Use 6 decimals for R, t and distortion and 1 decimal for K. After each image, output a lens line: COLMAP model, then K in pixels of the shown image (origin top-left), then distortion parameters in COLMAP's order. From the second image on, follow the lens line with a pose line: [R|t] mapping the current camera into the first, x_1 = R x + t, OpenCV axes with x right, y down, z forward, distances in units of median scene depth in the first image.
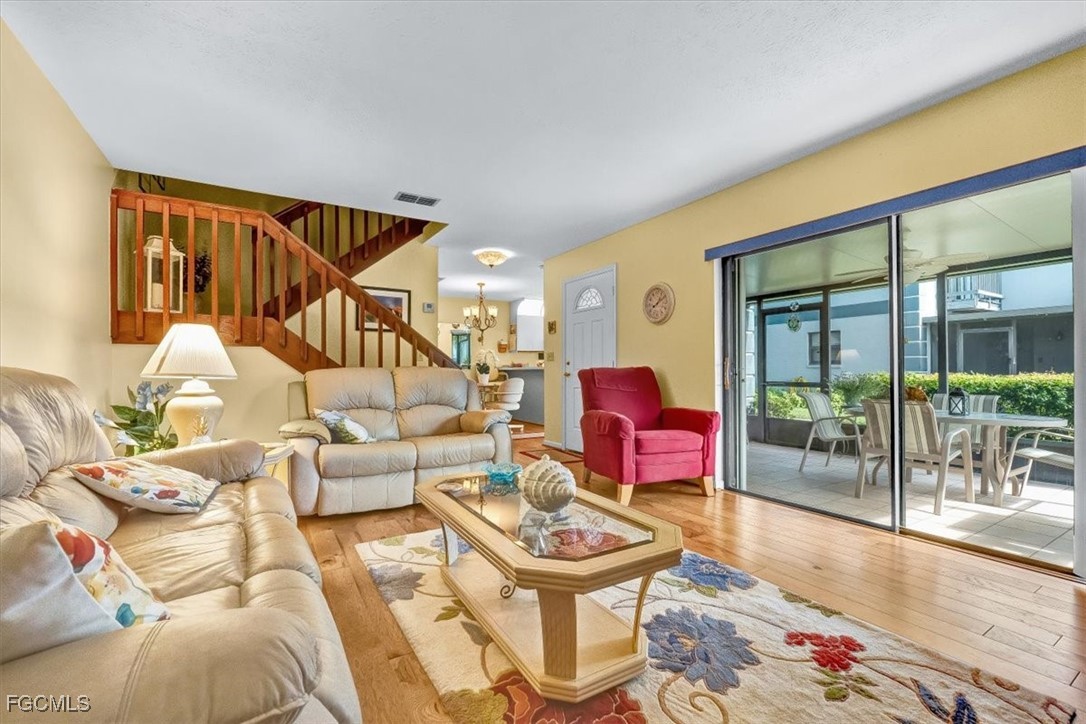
lens RADIAL K [[460.4, 0, 541.5], [0, 460.4, 368.7], [0, 0, 1]] dist [0.002127, 0.000045]
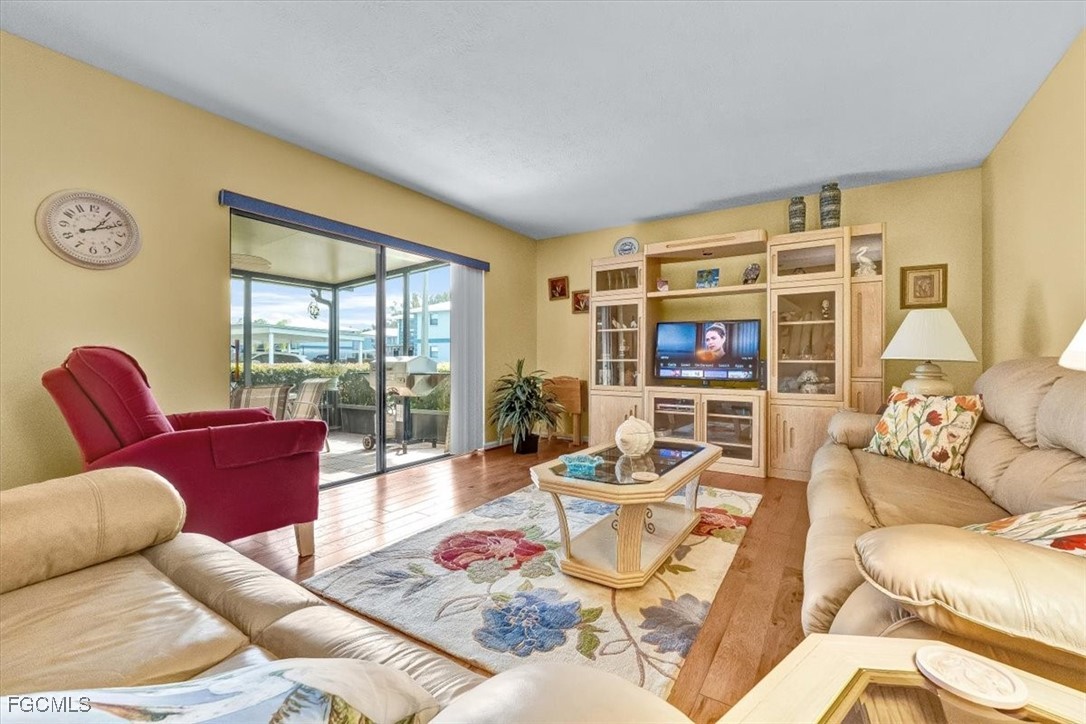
lens RADIAL K [[460.4, 0, 541.6], [0, 460.4, 361.7], [0, 0, 1]] dist [0.002127, 0.000045]
pose [[-0.444488, 0.002251, 0.895782, -0.985626], [-0.007070, 0.999957, -0.006021, 0.024181], [-0.895757, -0.009010, -0.444453, 1.665473]]
